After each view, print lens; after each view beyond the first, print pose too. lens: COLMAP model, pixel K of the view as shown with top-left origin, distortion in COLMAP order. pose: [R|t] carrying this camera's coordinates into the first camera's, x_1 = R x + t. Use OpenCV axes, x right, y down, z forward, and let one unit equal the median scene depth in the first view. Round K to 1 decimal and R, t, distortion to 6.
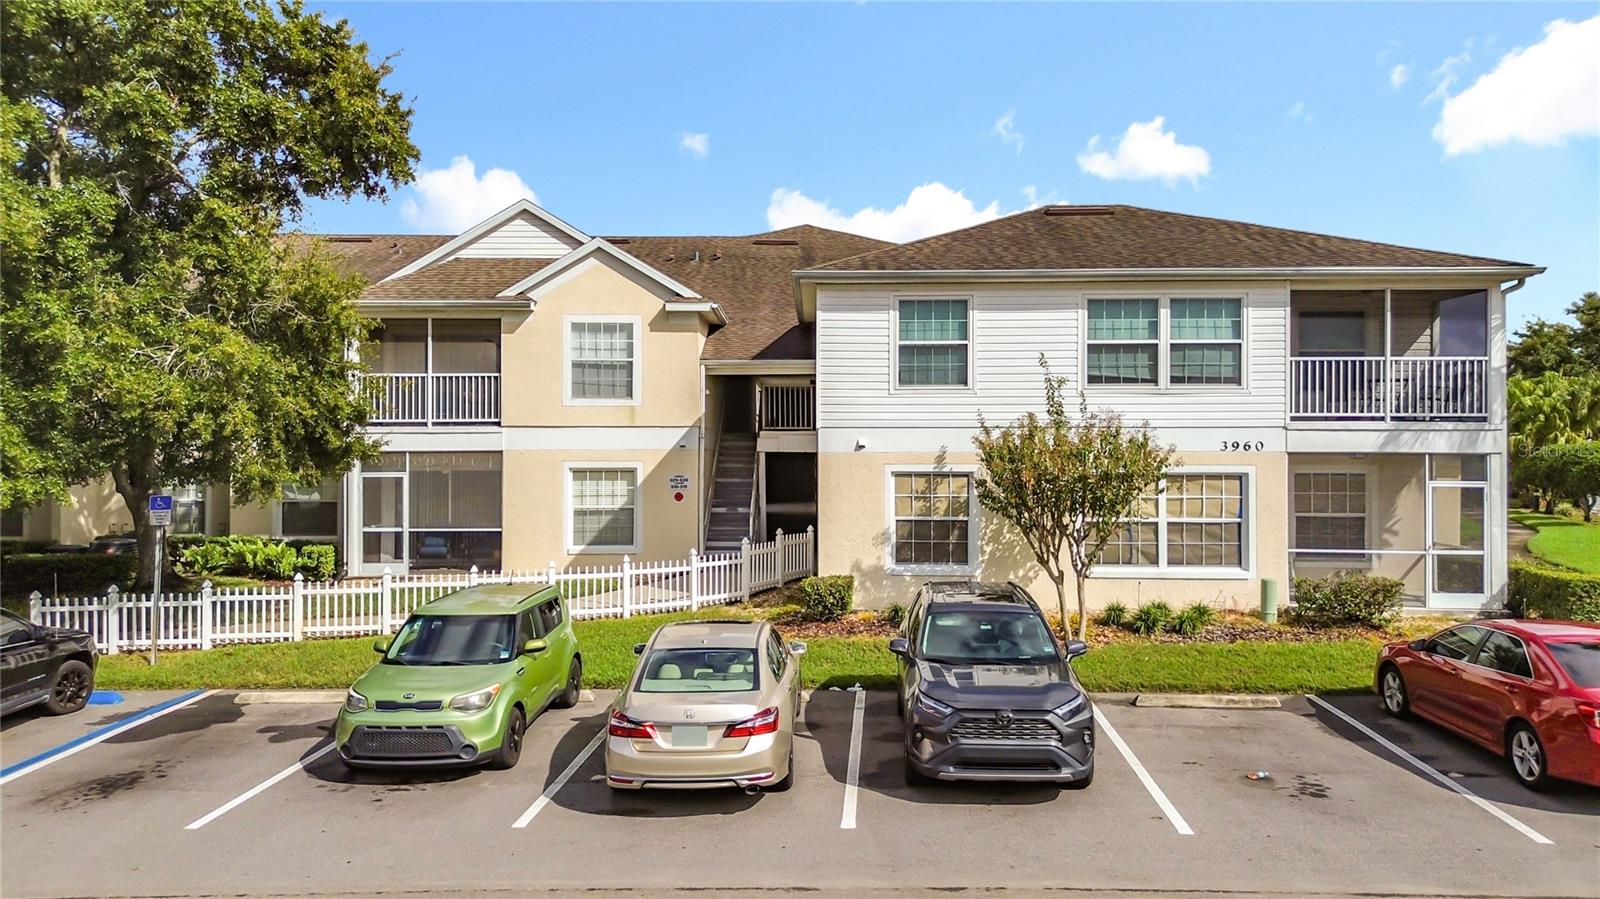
lens RADIAL K [[1177.5, 0, 815.8], [0, 1177.5, 442.9], [0, 0, 1]] dist [0.041185, -0.046915]
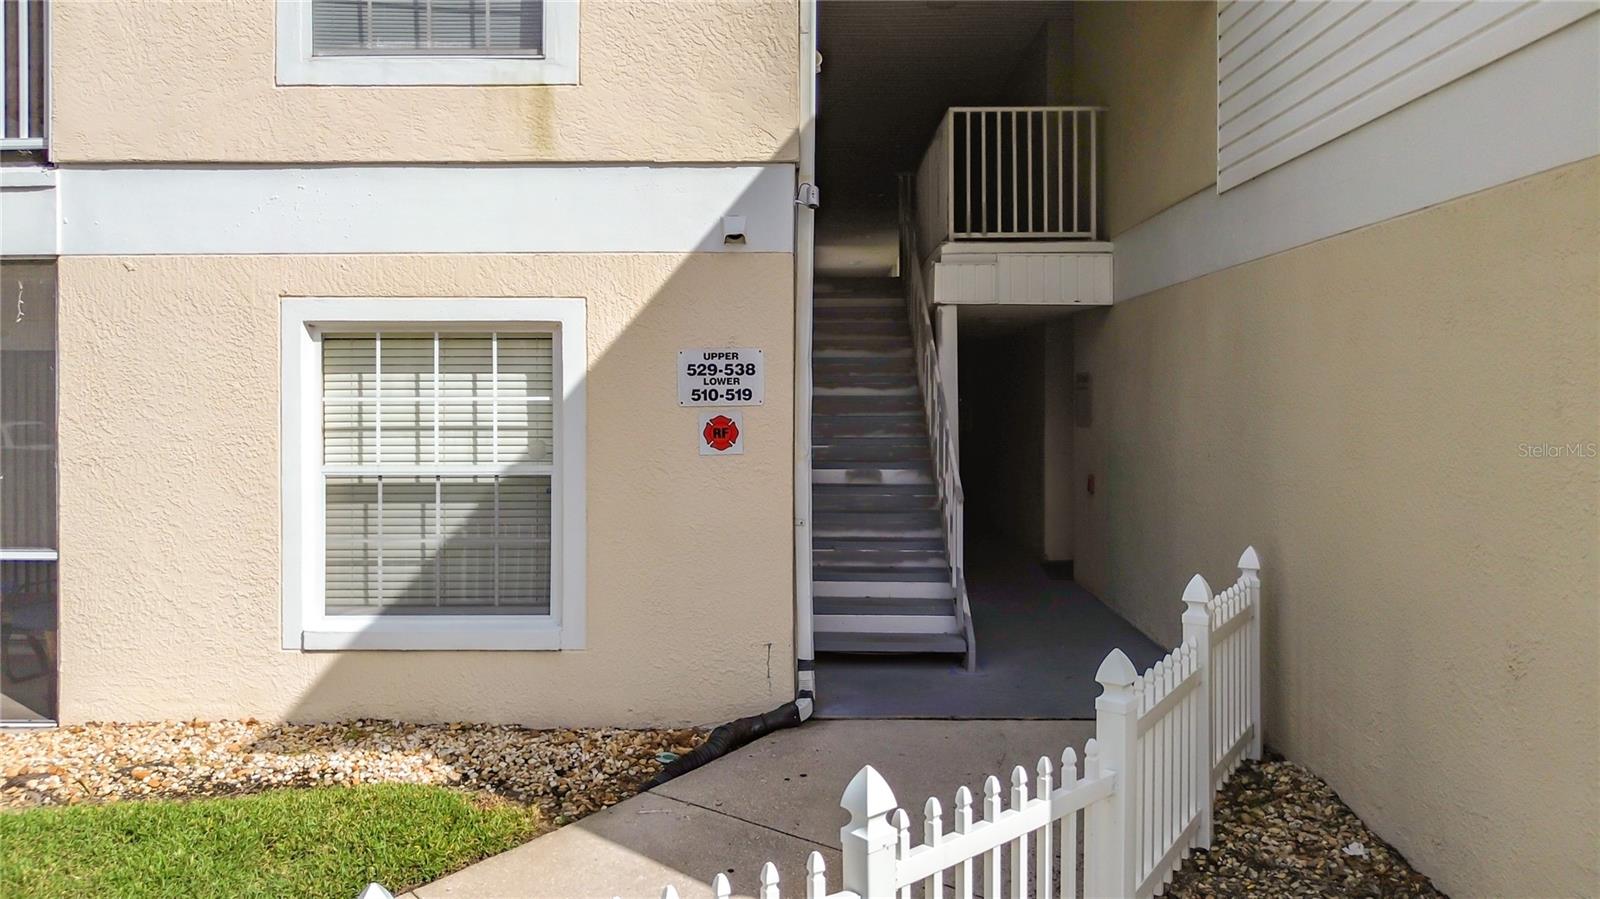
lens RADIAL K [[1177.5, 0, 789.6], [0, 1177.5, 407.8], [0, 0, 1]] dist [0.041185, -0.046915]
pose [[0.999845, -0.000236, -0.017622, -0.095977], [0.000272, 0.999998, 0.002052, 0.039584], [0.017622, -0.002057, 0.999843, 0.735478]]
